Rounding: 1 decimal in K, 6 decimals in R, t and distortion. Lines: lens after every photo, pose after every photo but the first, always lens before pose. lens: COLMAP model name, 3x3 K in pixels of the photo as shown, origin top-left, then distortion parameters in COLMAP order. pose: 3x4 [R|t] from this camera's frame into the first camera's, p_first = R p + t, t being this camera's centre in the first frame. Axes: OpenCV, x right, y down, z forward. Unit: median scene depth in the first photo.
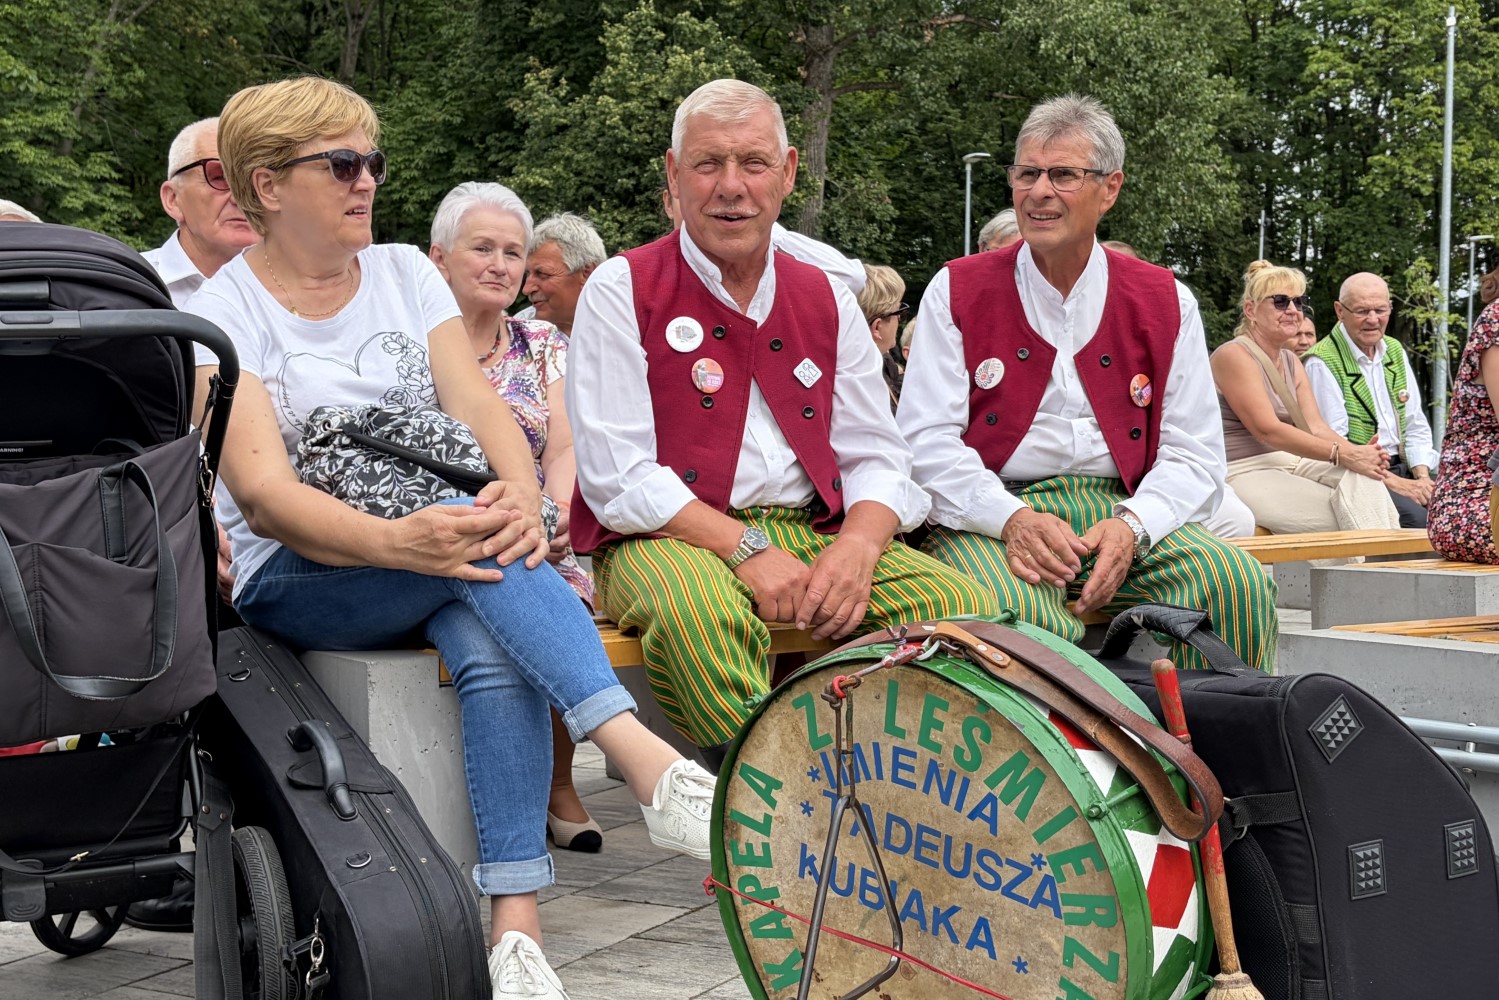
lens RADIAL K [[1969.6, 0, 764.0], [0, 1969.6, 492.0], [0, 0, 1]] dist [0.014825, 0.000000]
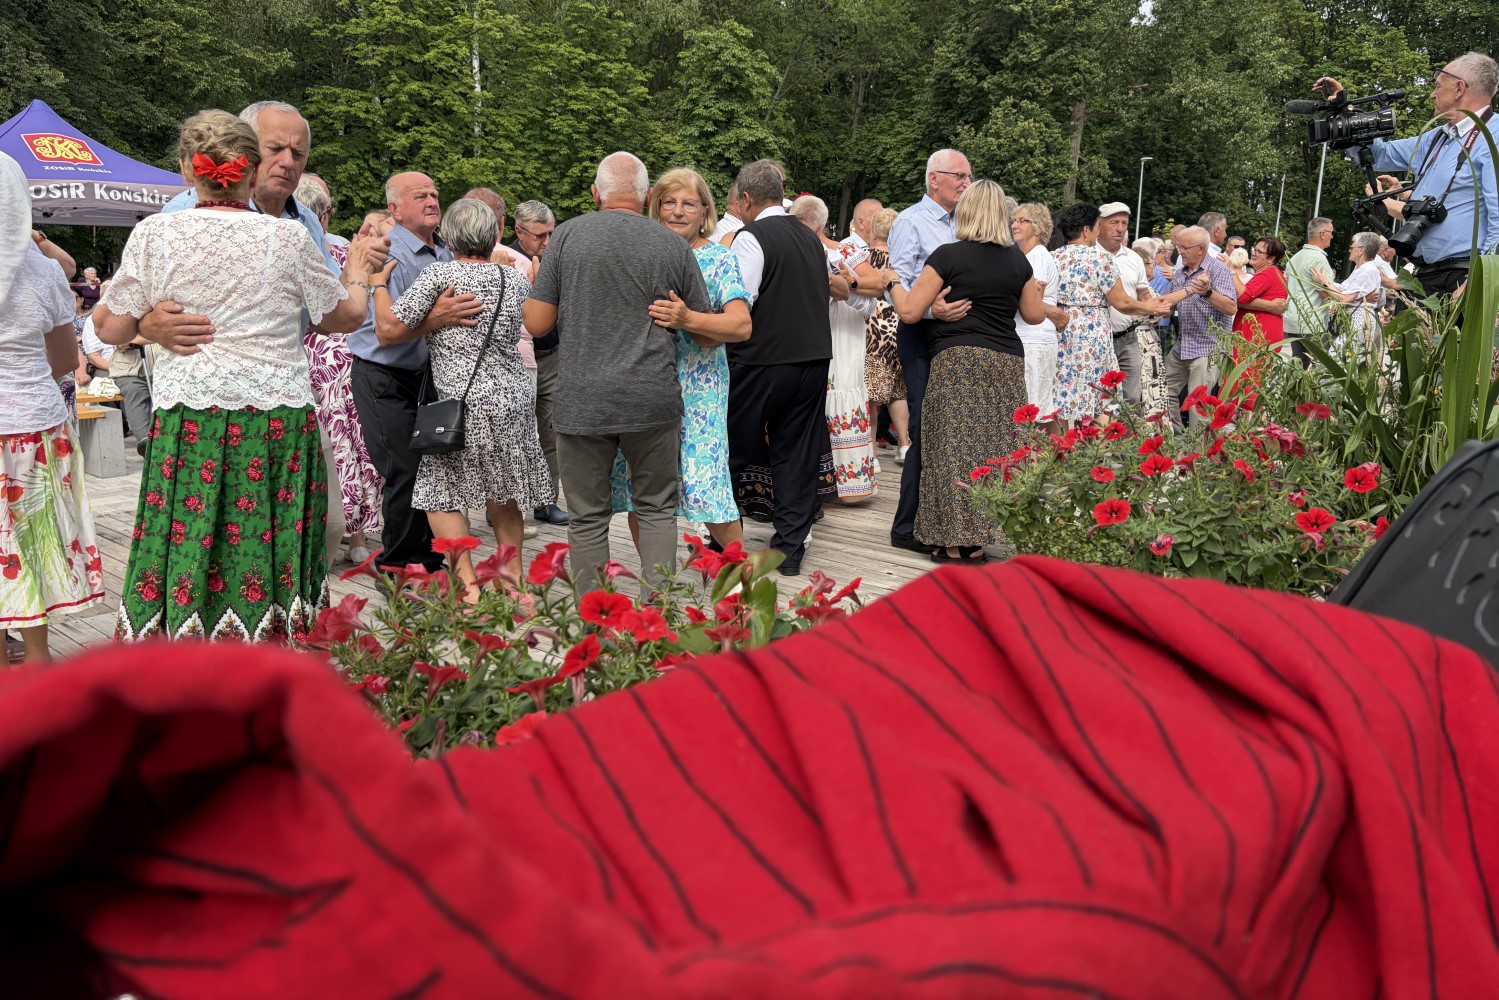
lens RADIAL K [[1156.7, 0, 743.8], [0, 1156.7, 435.5], [0, 0, 1]] dist [0.047924, -0.060407]
pose [[0.972719, 0.053633, -0.225701, -0.028194], [-0.024388, 0.991159, 0.130421, -0.008808], [0.230700, -0.121359, 0.965427, -0.475078]]
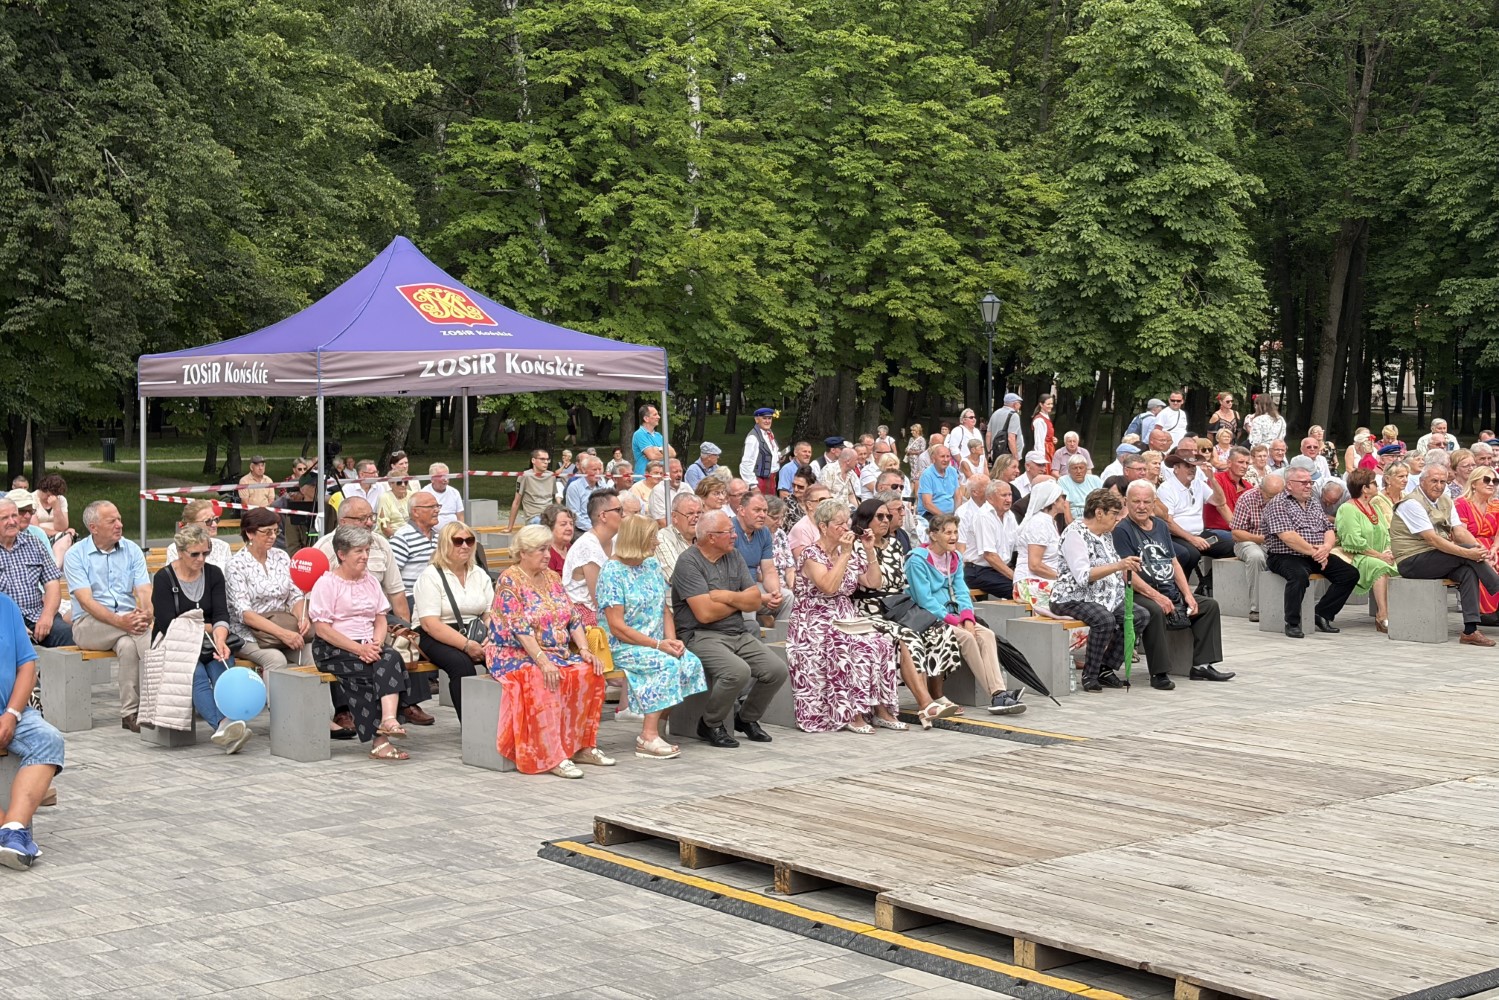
lens RADIAL K [[2259.9, 0, 726.1], [0, 2259.9, 482.2], [0, 0, 1]] dist [0.122882, 0.000000]
pose [[0.928440, 0.023758, -0.370722, -0.065918], [-0.012705, 0.999400, 0.032230, -0.020627], [0.371265, -0.025213, 0.928185, -0.611489]]
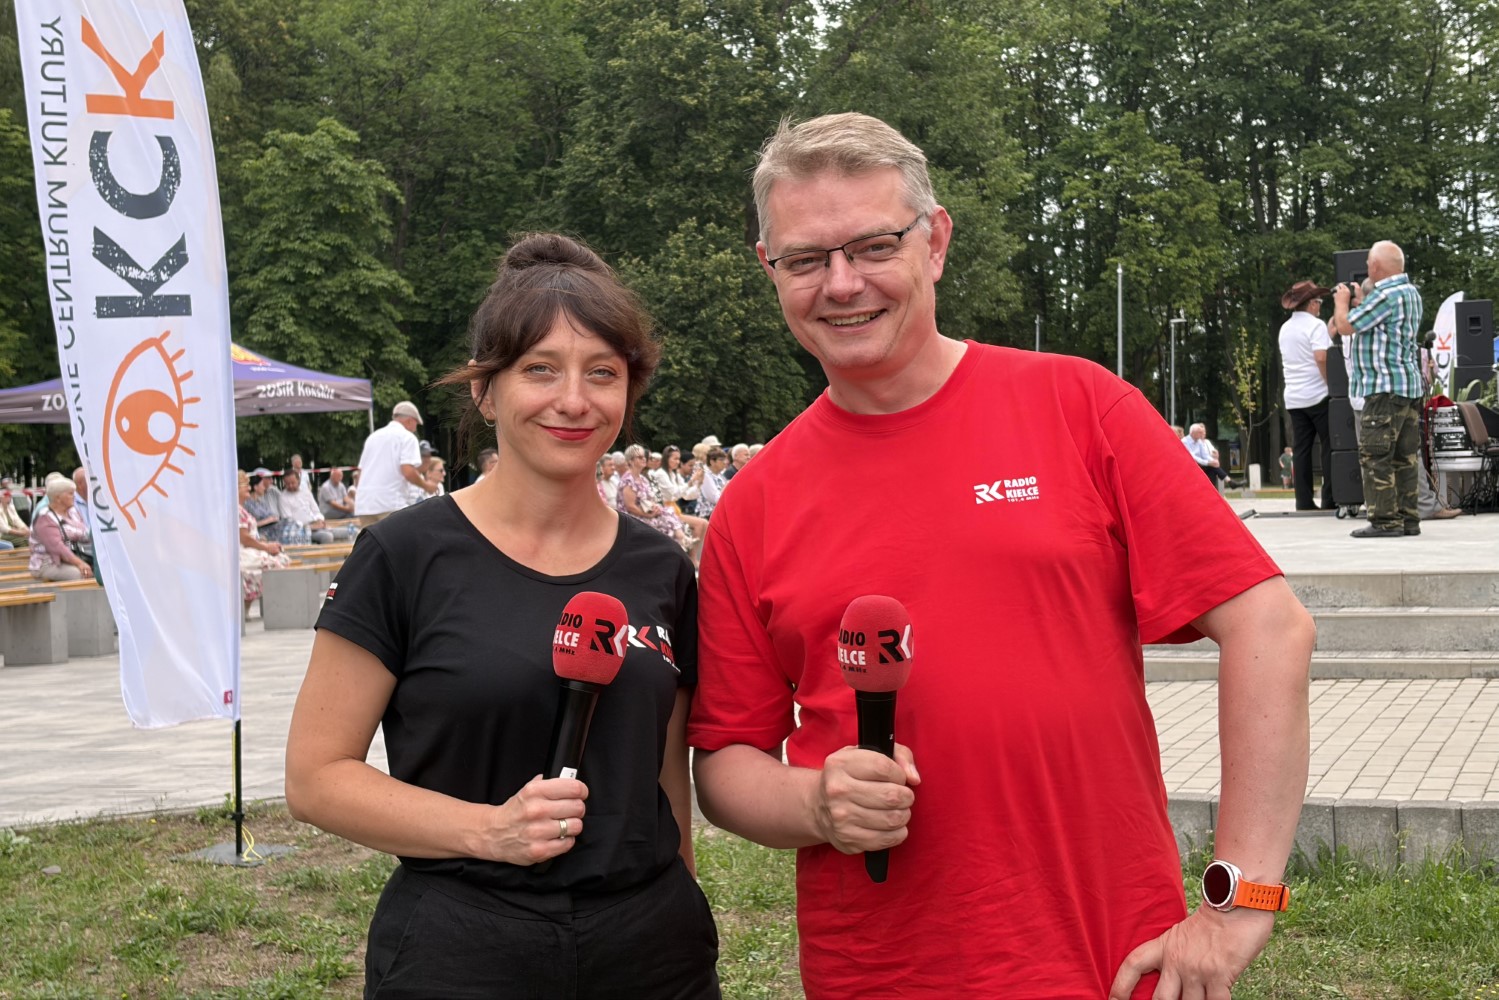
lens RADIAL K [[2259.9, 0, 706.3], [0, 2259.9, 460.2], [0, 0, 1]] dist [0.122882, 0.000000]
pose [[0.994274, -0.024970, 0.103906, -0.231555], [0.027471, 0.999365, -0.022709, 0.010997], [-0.103273, 0.025434, 0.994328, -0.886866]]
